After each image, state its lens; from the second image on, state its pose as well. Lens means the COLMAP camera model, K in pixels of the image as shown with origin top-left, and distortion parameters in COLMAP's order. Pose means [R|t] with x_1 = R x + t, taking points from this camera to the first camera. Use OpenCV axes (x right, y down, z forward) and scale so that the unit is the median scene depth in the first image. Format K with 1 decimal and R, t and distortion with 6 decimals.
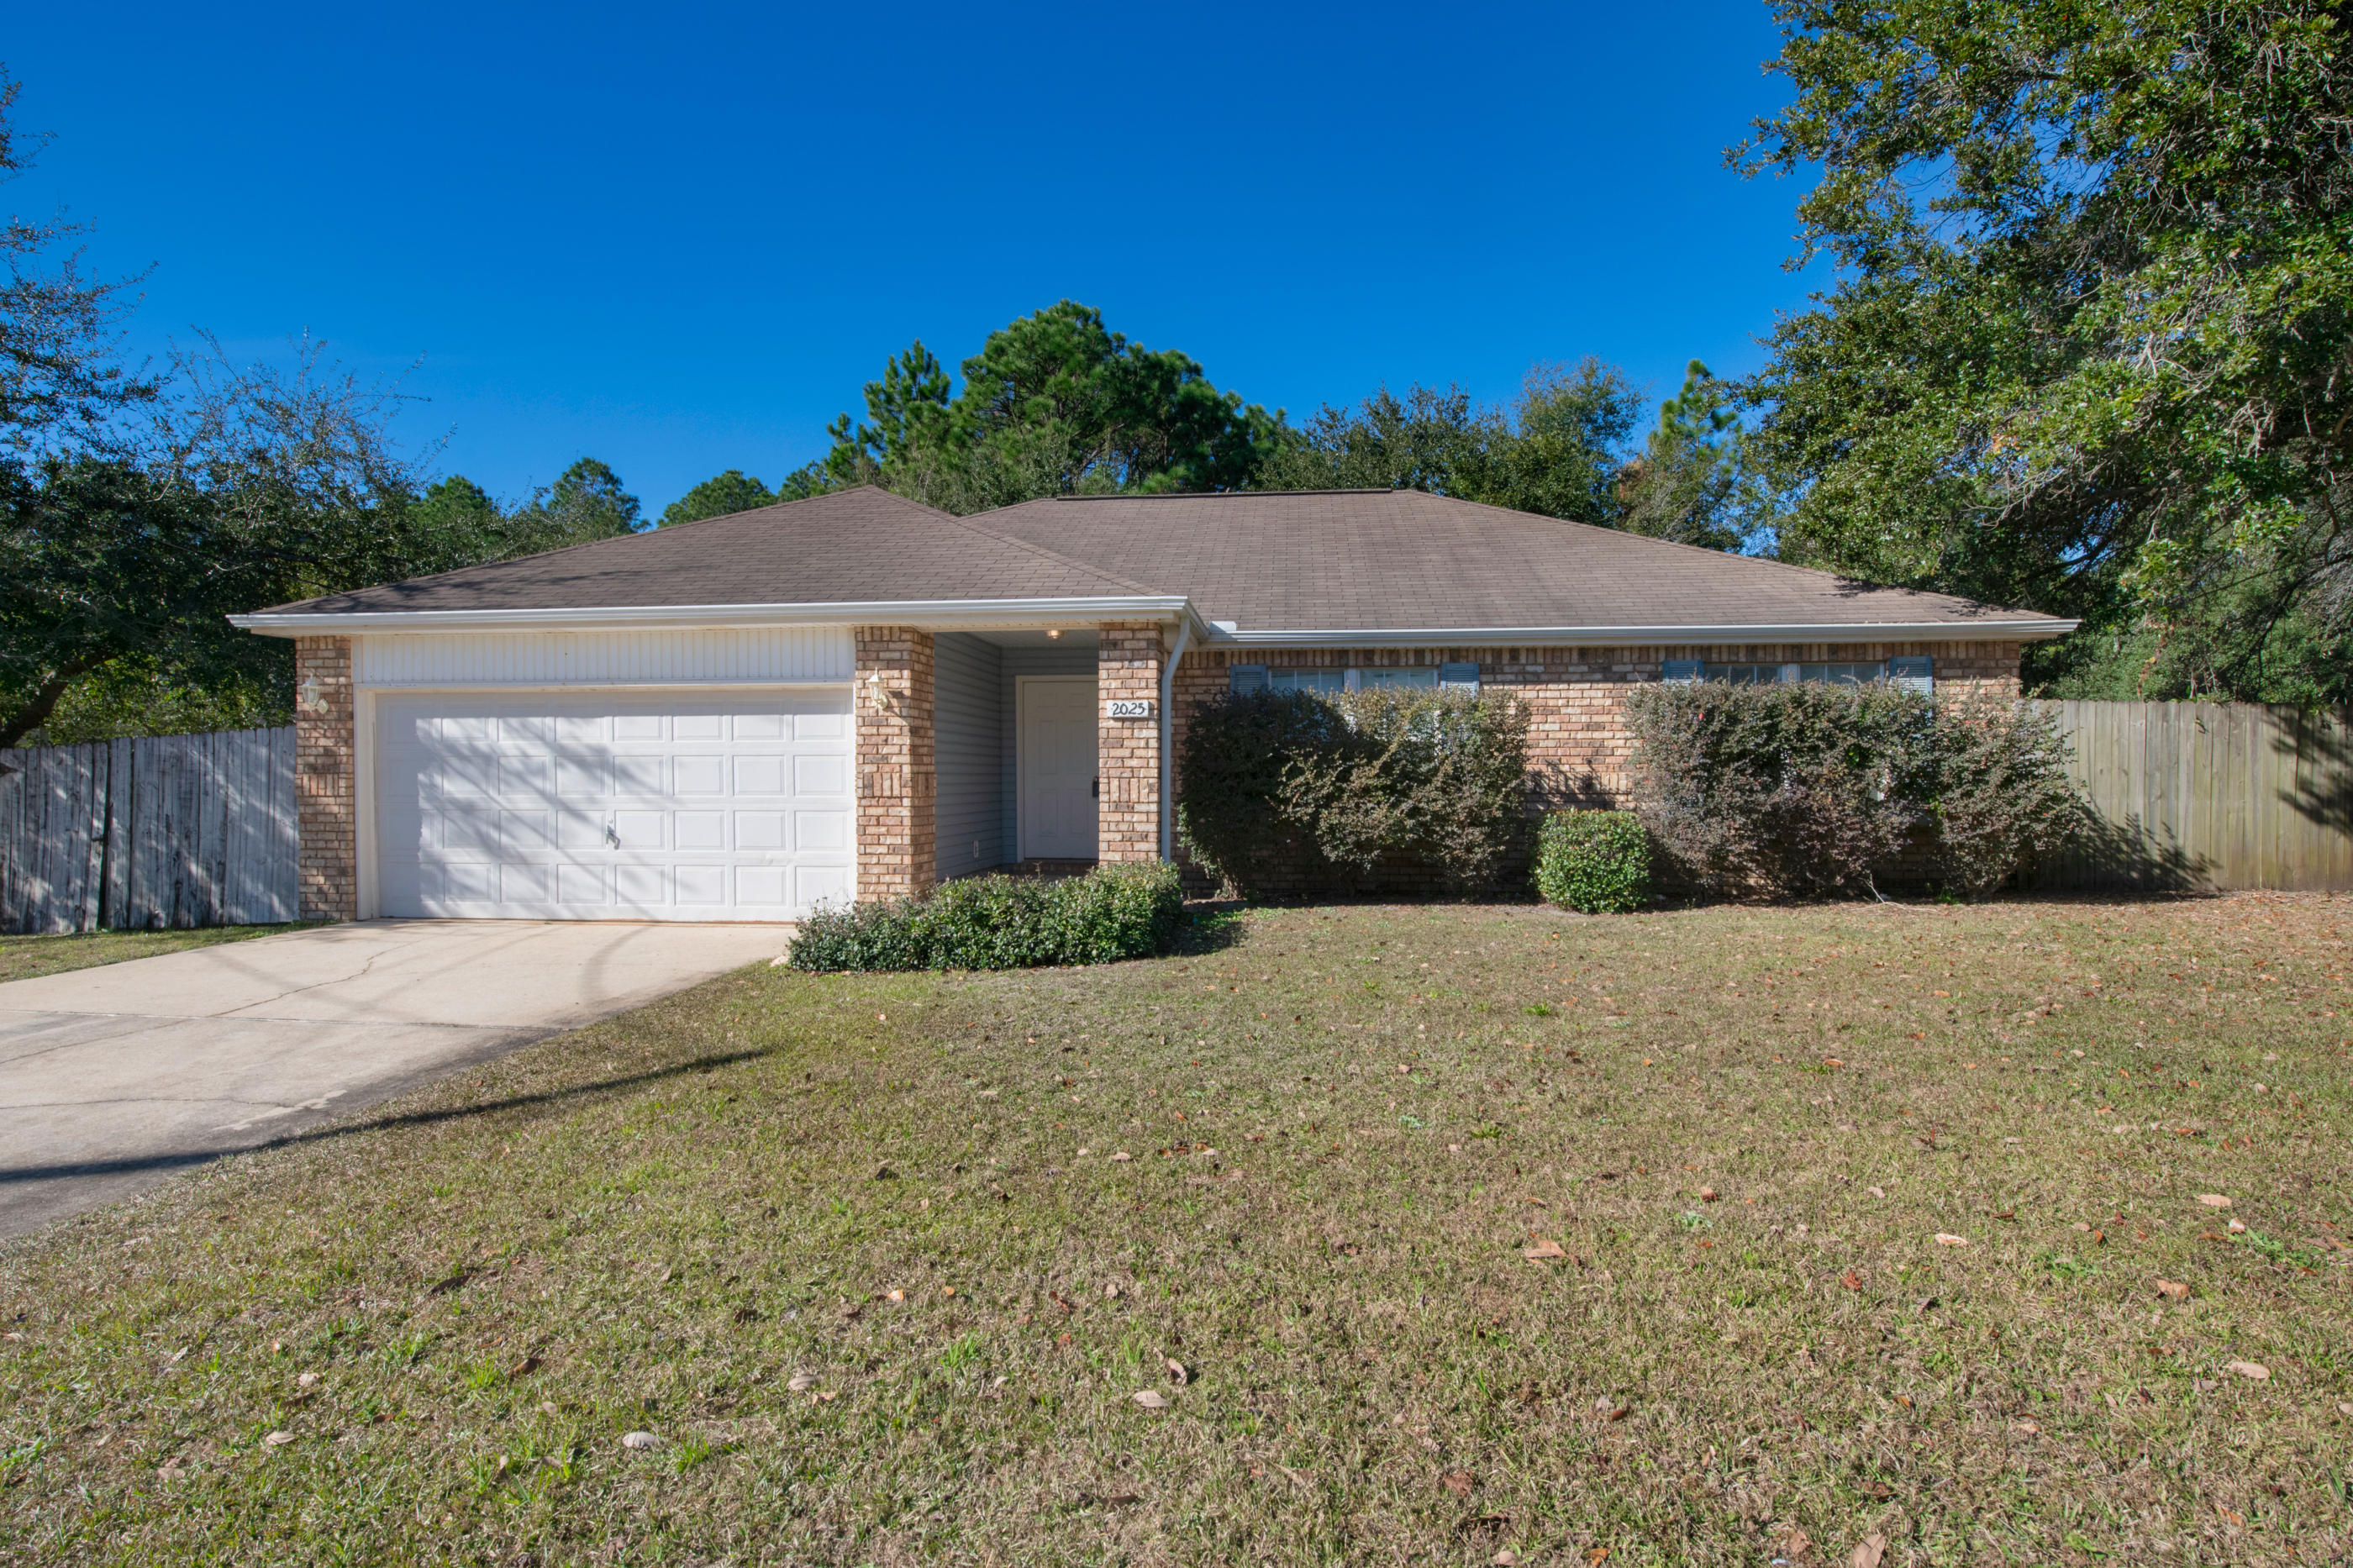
lens RADIAL K [[1160.7, 0, 1176.0], [0, 1160.7, 772.5], [0, 0, 1]] dist [0.006245, -0.000090]
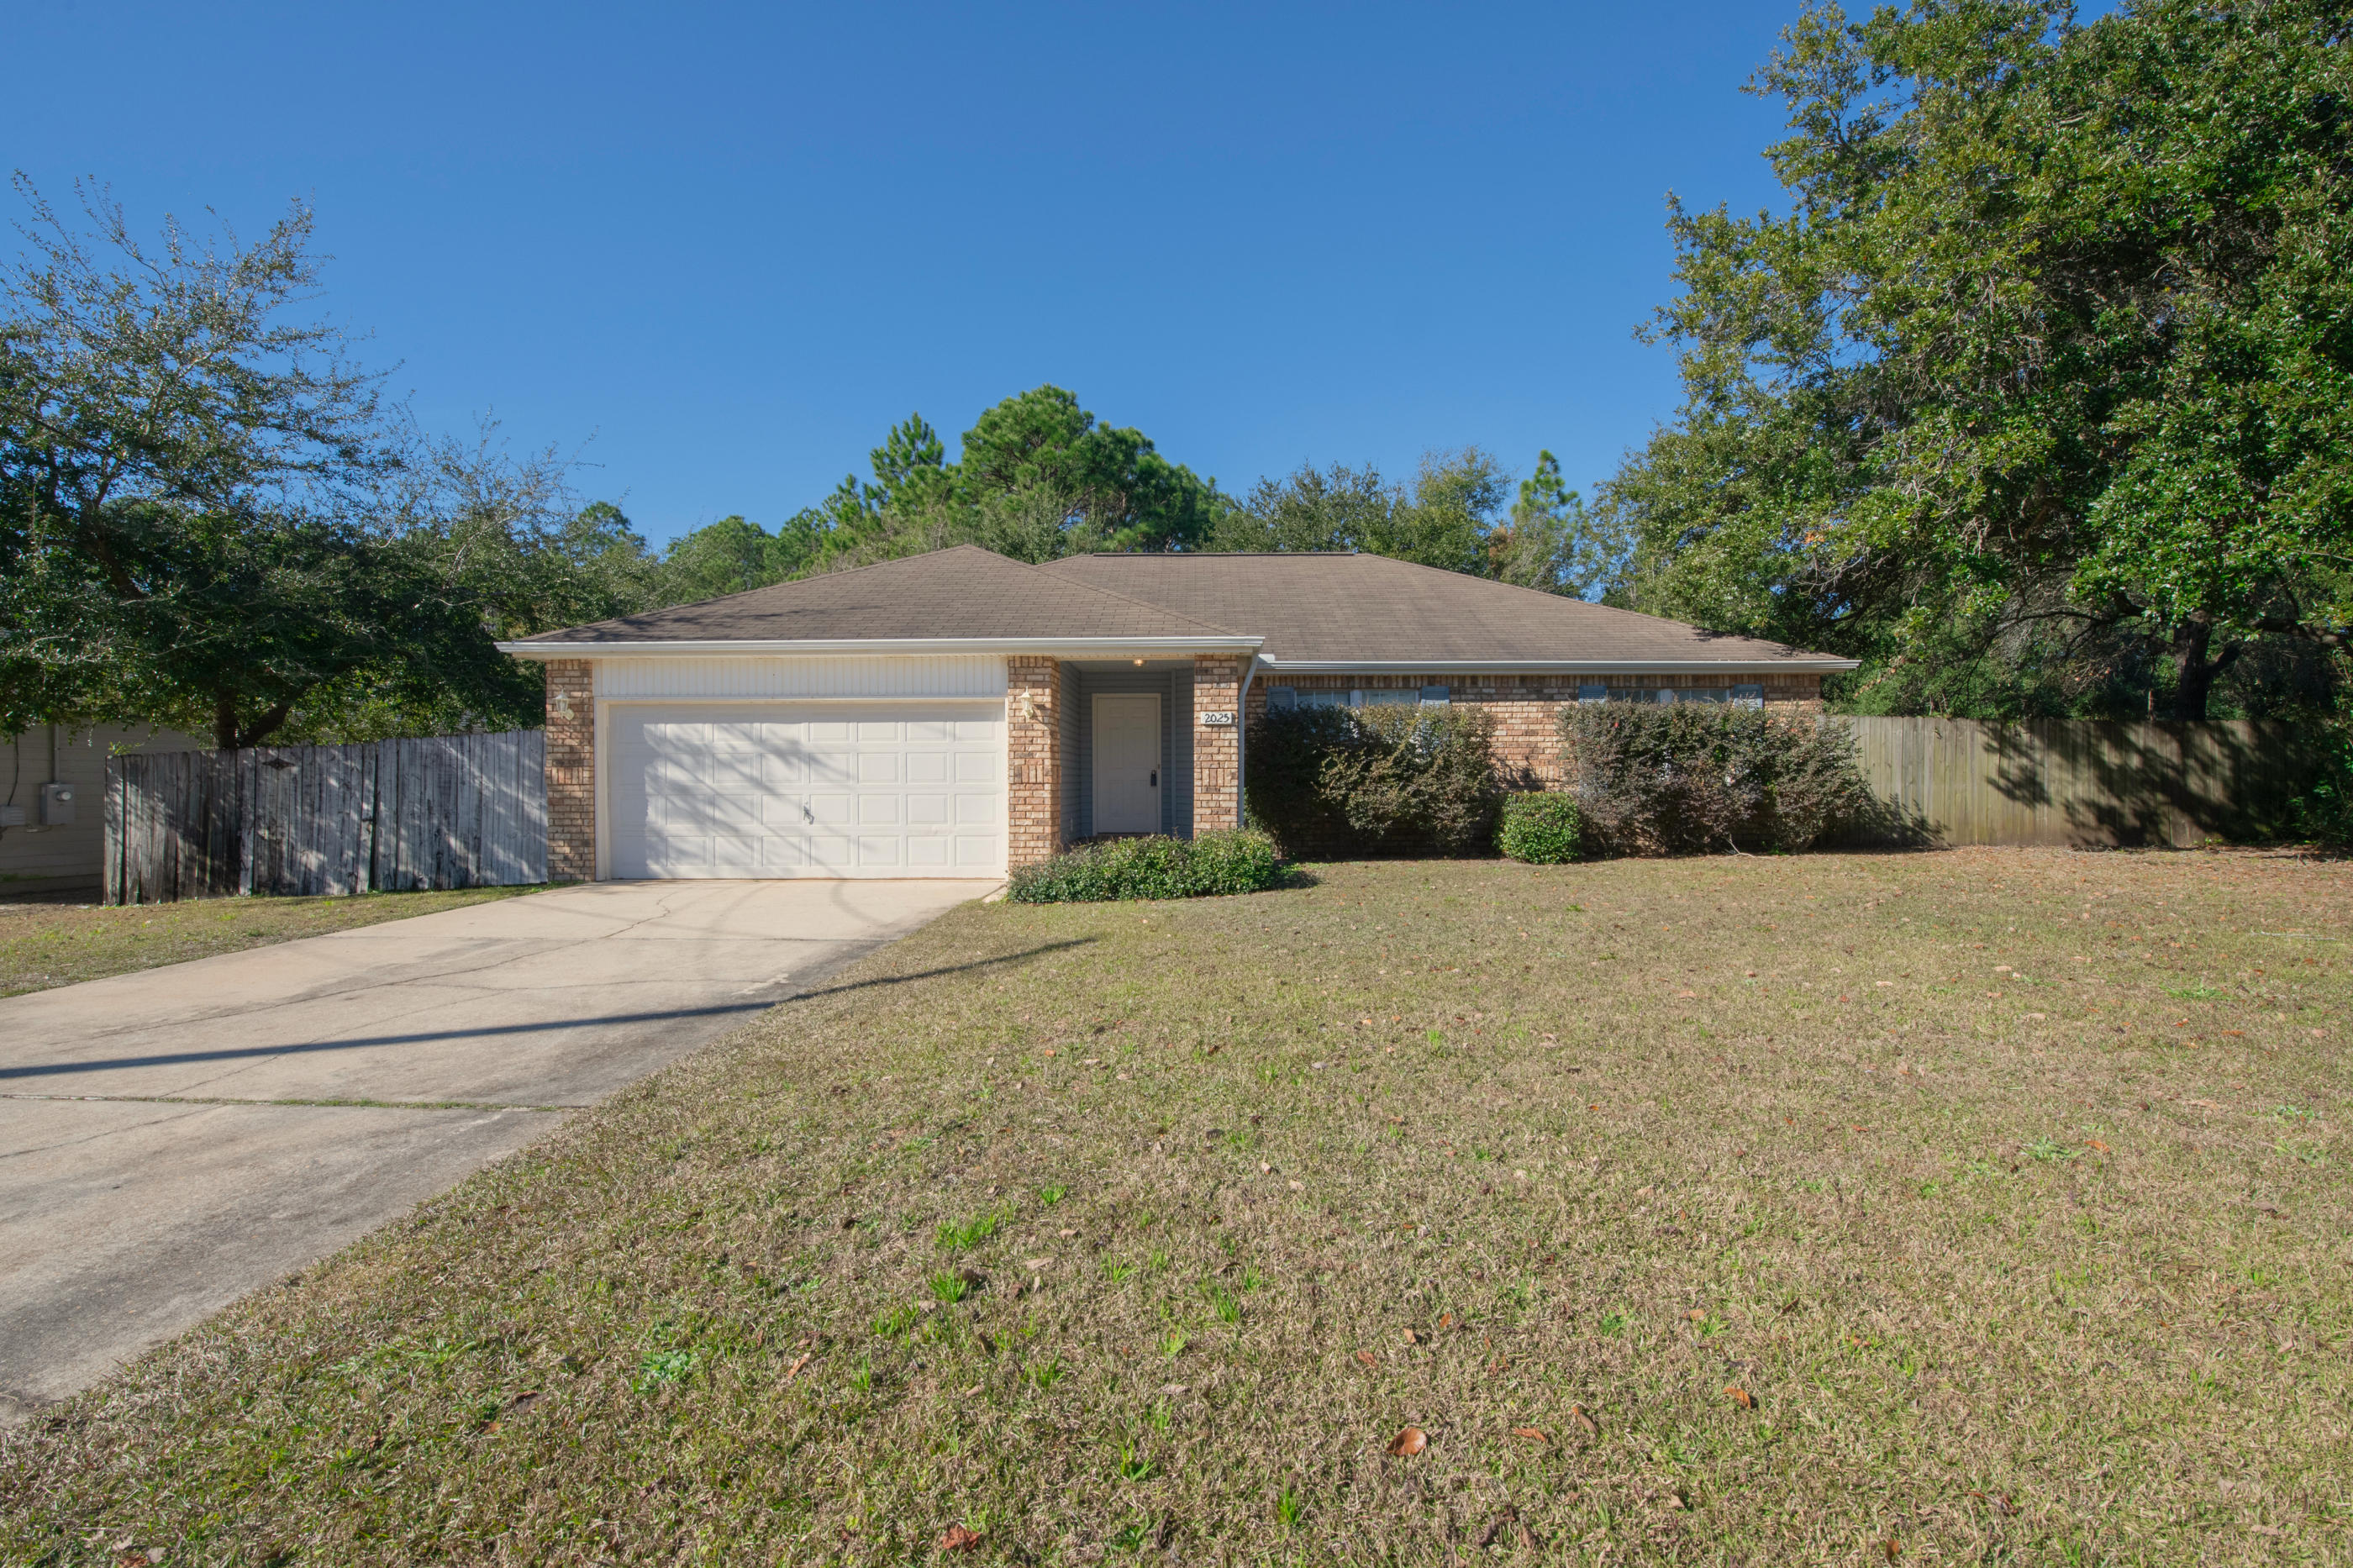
lens RADIAL K [[977.1, 0, 1176.5], [0, 977.1, 784.0], [0, 0, 1]] dist [0.002454, -0.004538]
pose [[0.996585, -0.001074, 0.082563, -0.174088], [0.000354, 0.999962, 0.008733, 0.012378], [-0.082570, -0.008674, 0.996548, -0.142348]]
